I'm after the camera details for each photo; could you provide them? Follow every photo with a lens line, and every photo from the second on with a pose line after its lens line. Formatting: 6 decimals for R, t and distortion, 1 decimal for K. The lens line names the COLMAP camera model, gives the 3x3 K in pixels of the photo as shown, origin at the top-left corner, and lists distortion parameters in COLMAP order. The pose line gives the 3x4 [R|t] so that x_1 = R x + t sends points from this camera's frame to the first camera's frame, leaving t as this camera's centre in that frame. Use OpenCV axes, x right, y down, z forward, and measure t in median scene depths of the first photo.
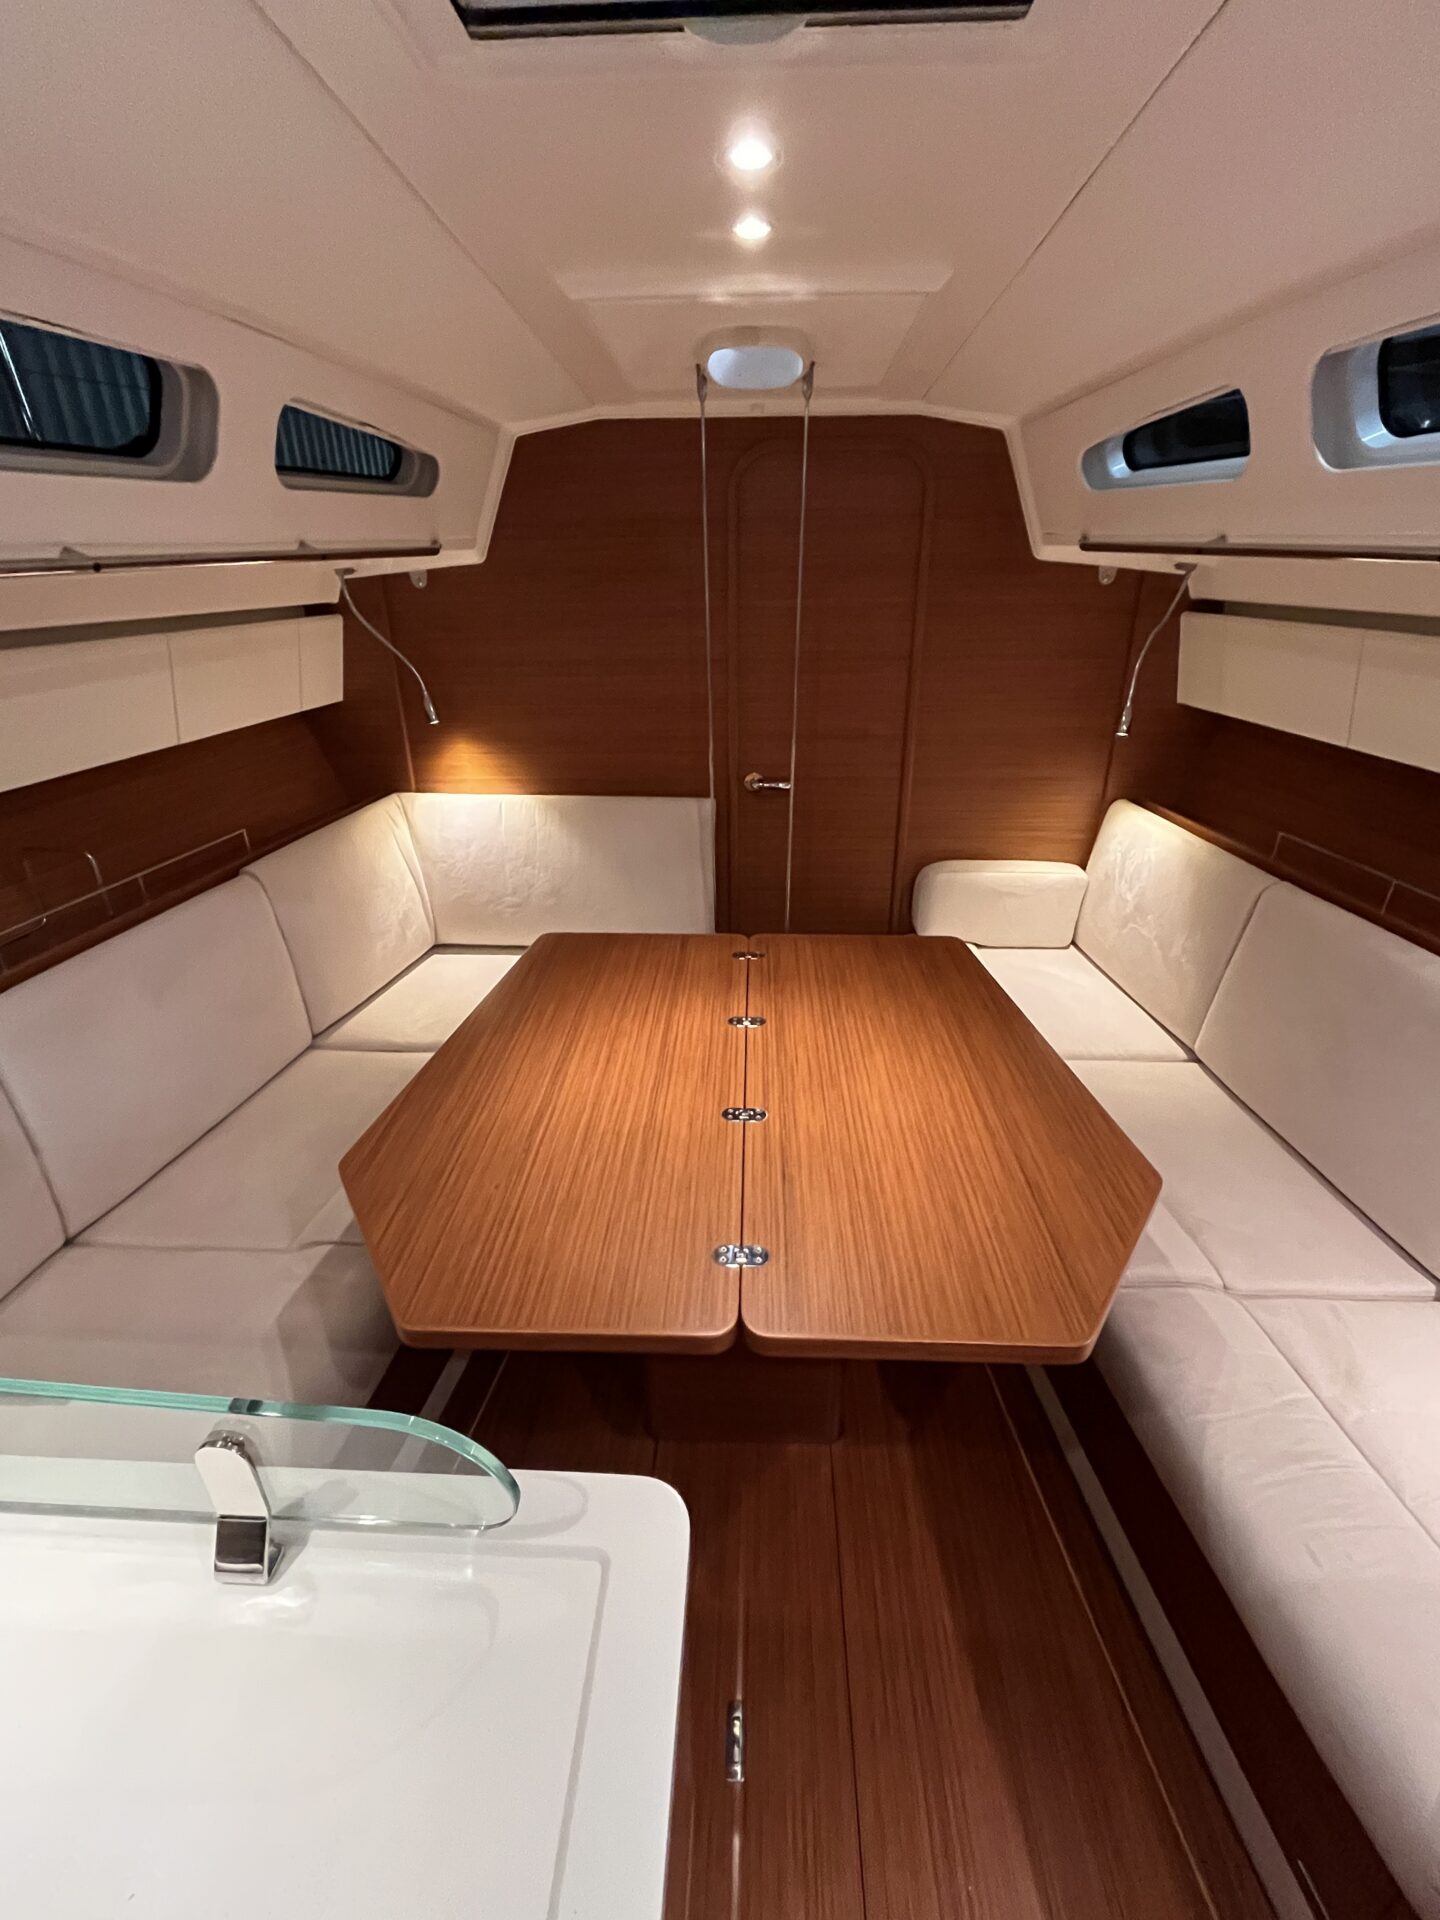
lens RADIAL K [[821.9, 0, 720.0], [0, 821.9, 960.0], [0, 0, 1]] dist [0.002035, 0.000172]
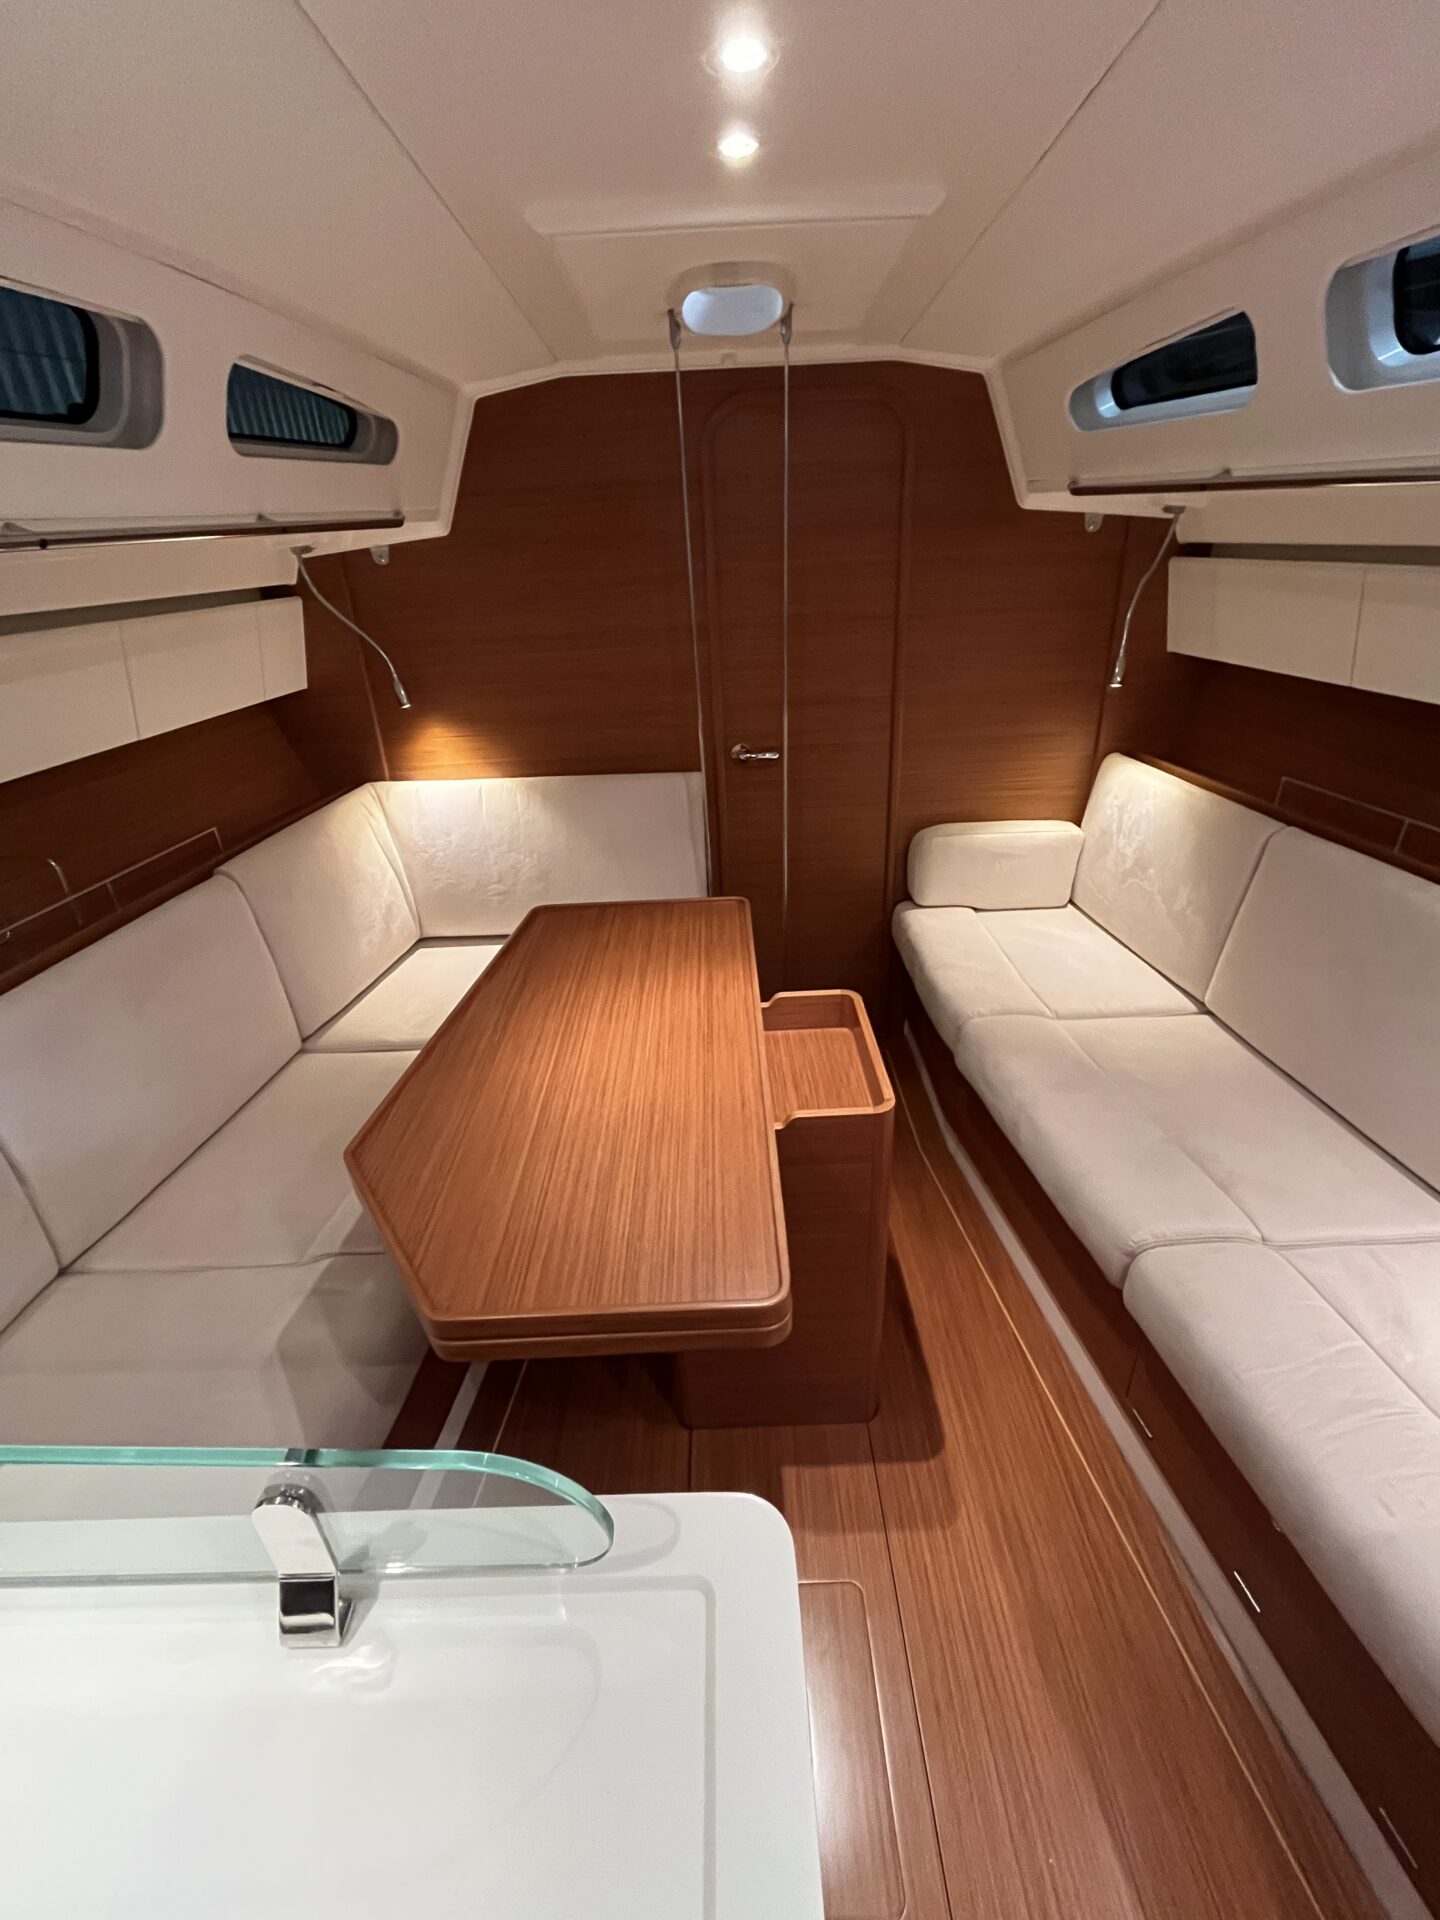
lens RADIAL K [[821.9, 0, 720.0], [0, 821.9, 960.0], [0, 0, 1]] dist [0.002035, 0.000172]
pose [[0.998002, -0.055421, 0.030345, -0.034704], [0.054641, 0.998169, 0.025929, 0.001414], [-0.031726, -0.024219, 0.999203, 0.029537]]
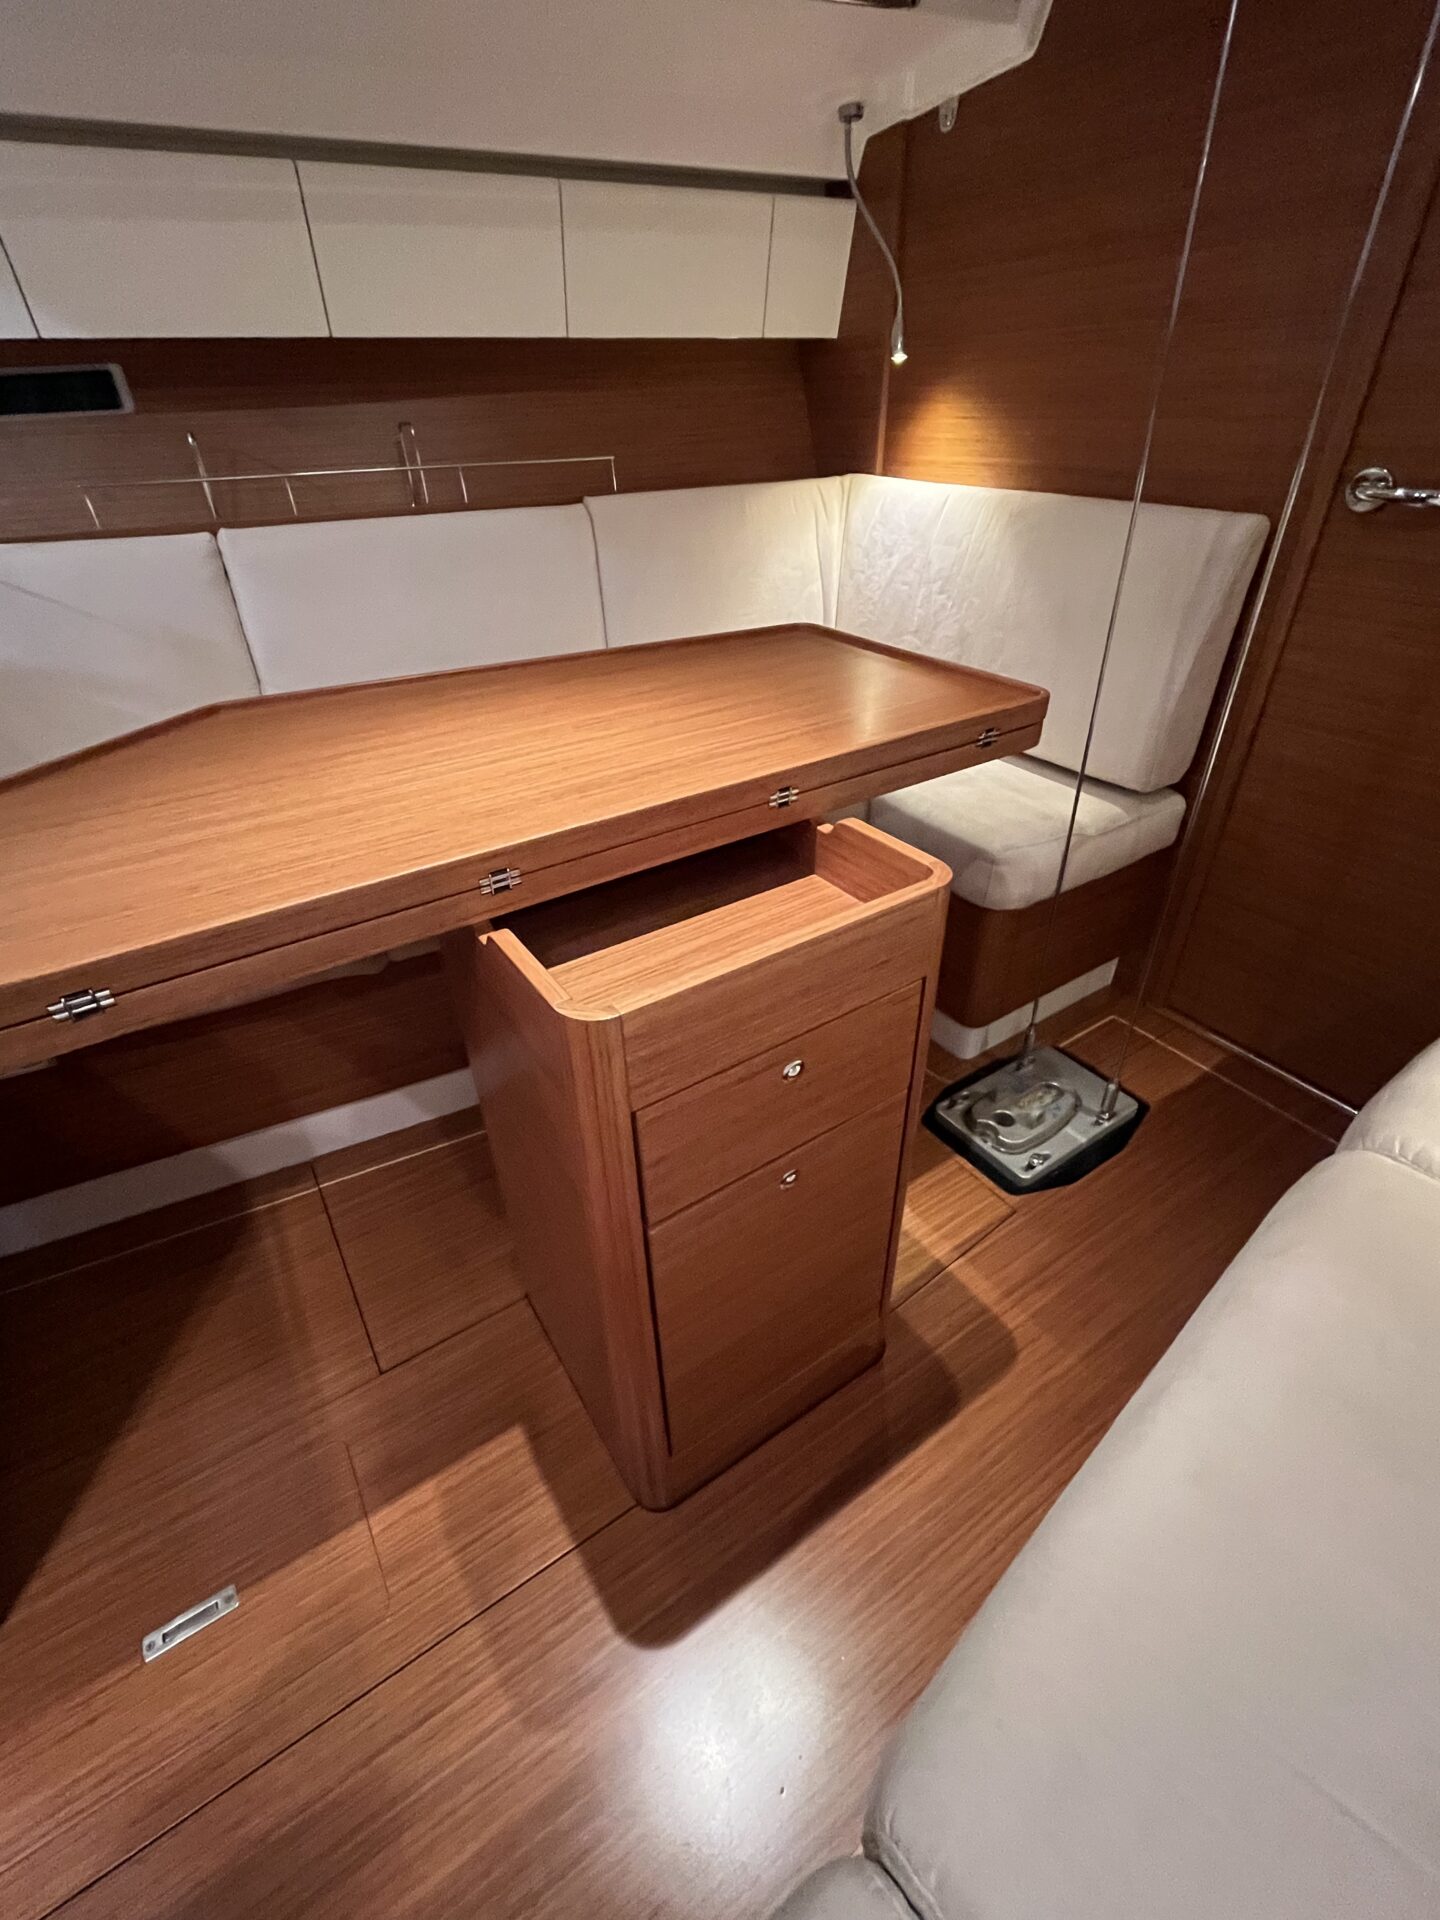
lens RADIAL K [[833.2, 0, 720.0], [0, 833.2, 960.0], [0, 0, 1]] dist [0.002356, -0.004095]
pose [[0.582980, 0.444287, -0.680253, 0.357981], [-0.330439, 0.894528, 0.301047, 0.017364], [0.742256, 0.049277, 0.668302, 0.530474]]
